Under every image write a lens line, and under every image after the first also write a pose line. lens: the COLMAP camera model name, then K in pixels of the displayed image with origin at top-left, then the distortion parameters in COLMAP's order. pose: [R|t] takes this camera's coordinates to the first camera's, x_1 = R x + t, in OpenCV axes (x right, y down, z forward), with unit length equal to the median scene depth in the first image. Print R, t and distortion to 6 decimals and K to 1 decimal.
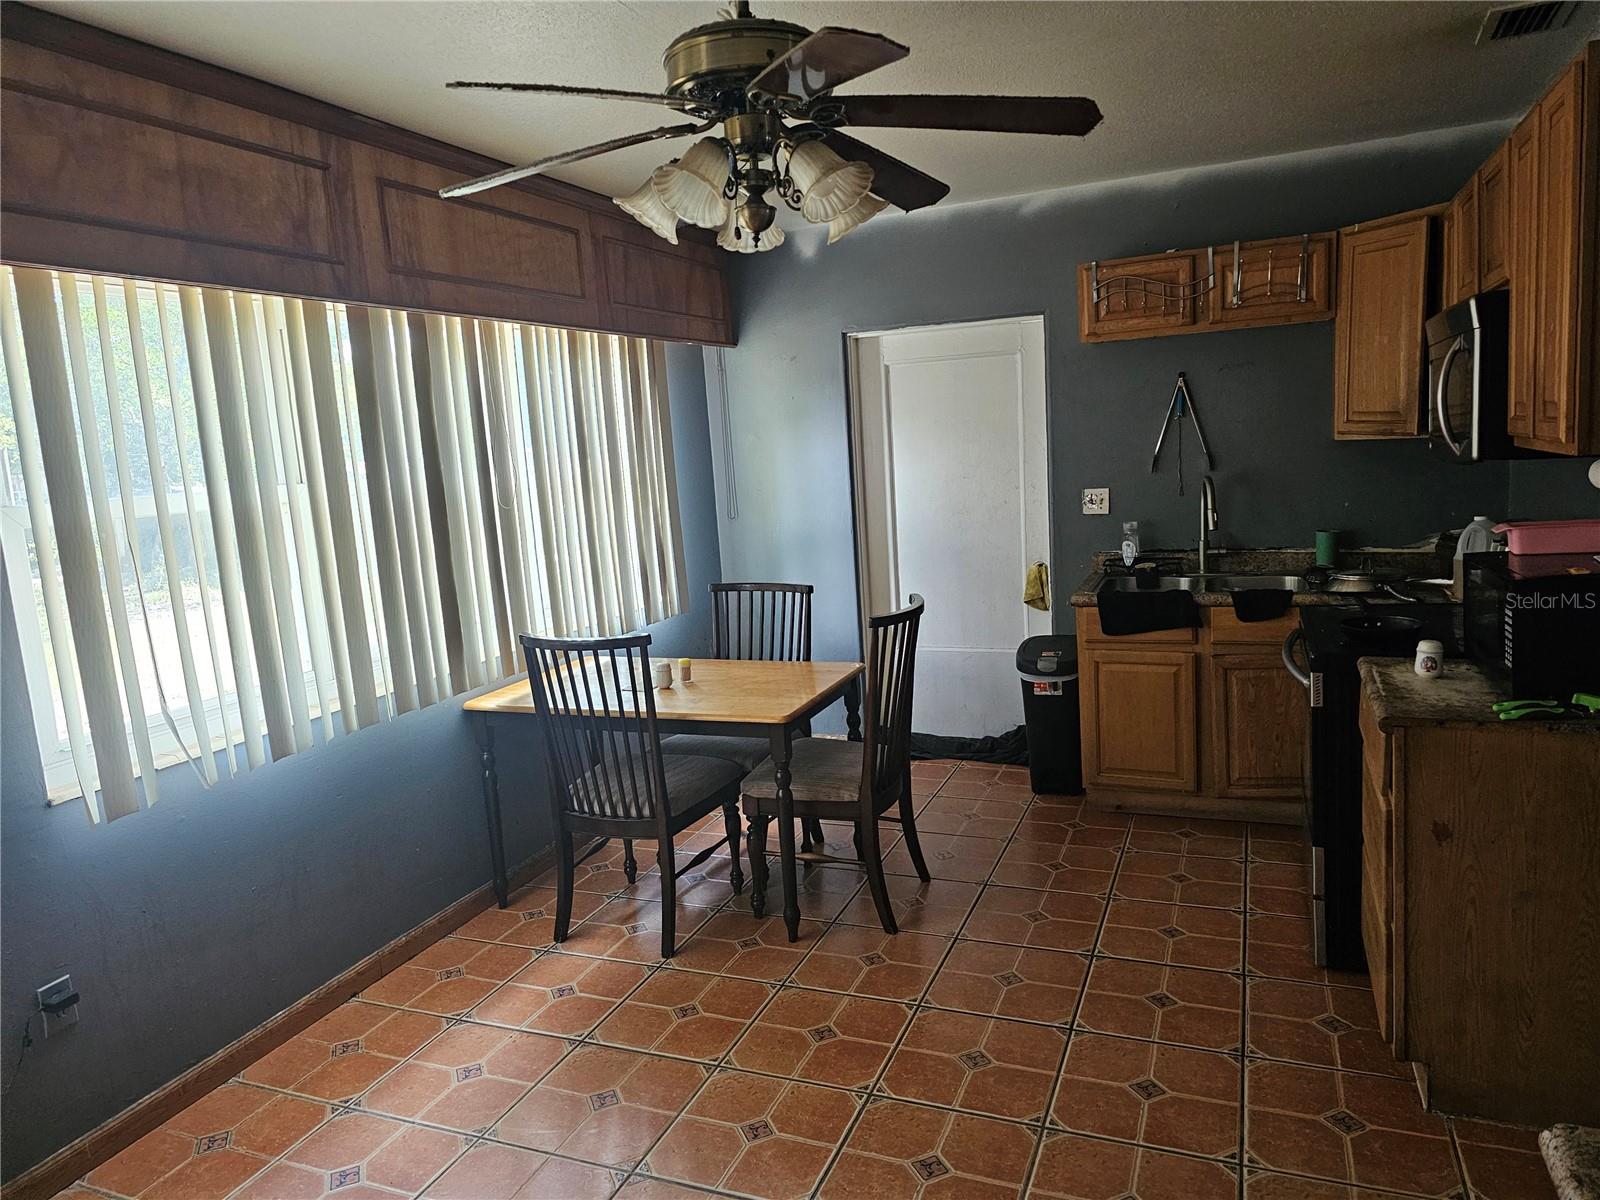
lens RADIAL K [[1070.7, 0, 800.0], [0, 1070.7, 600.0], [0, 0, 1]] dist [-0.000525, -0.000331]
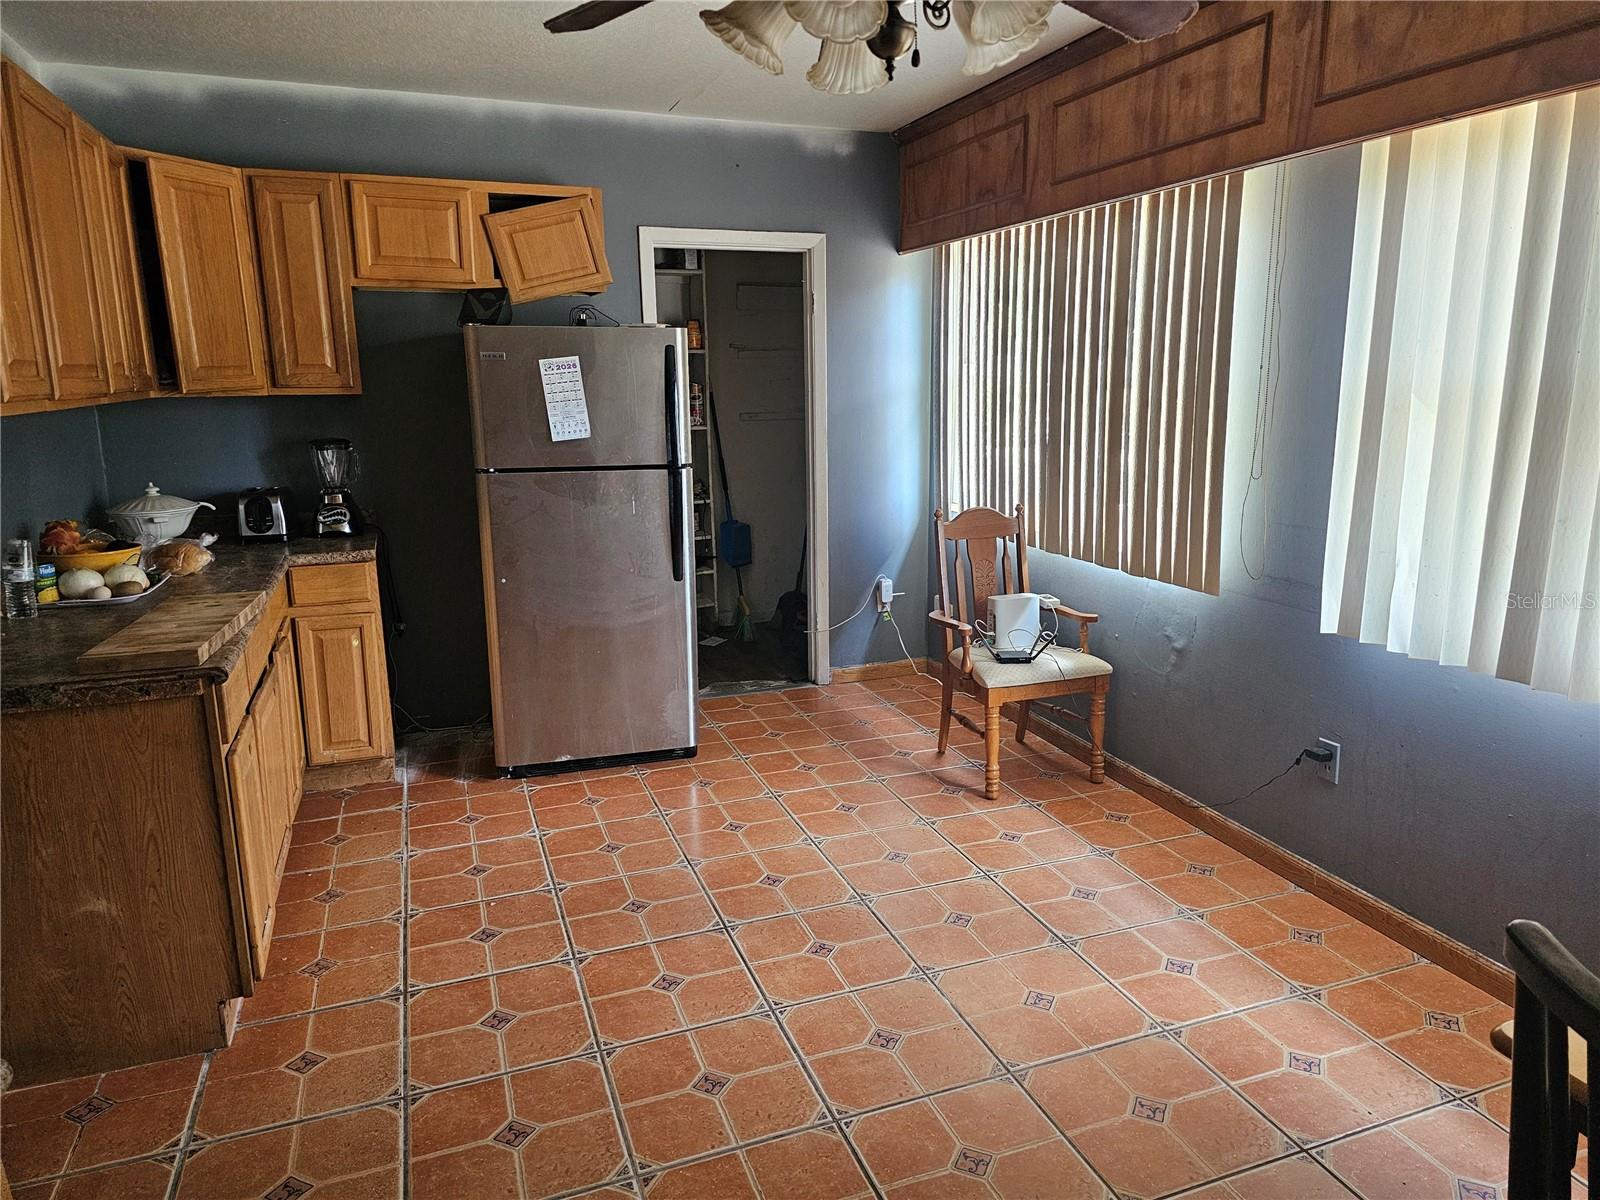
lens RADIAL K [[1056.3, 0, 801.8], [0, 1056.3, 561.0], [0, 0, 1]] dist [0.190632, -0.000297]
pose [[-0.730040, 0.193175, -0.655535, 0.556135], [-0.042808, 0.944409, 0.325974, -0.234562], [0.682063, 0.266036, -0.681187, 1.393756]]
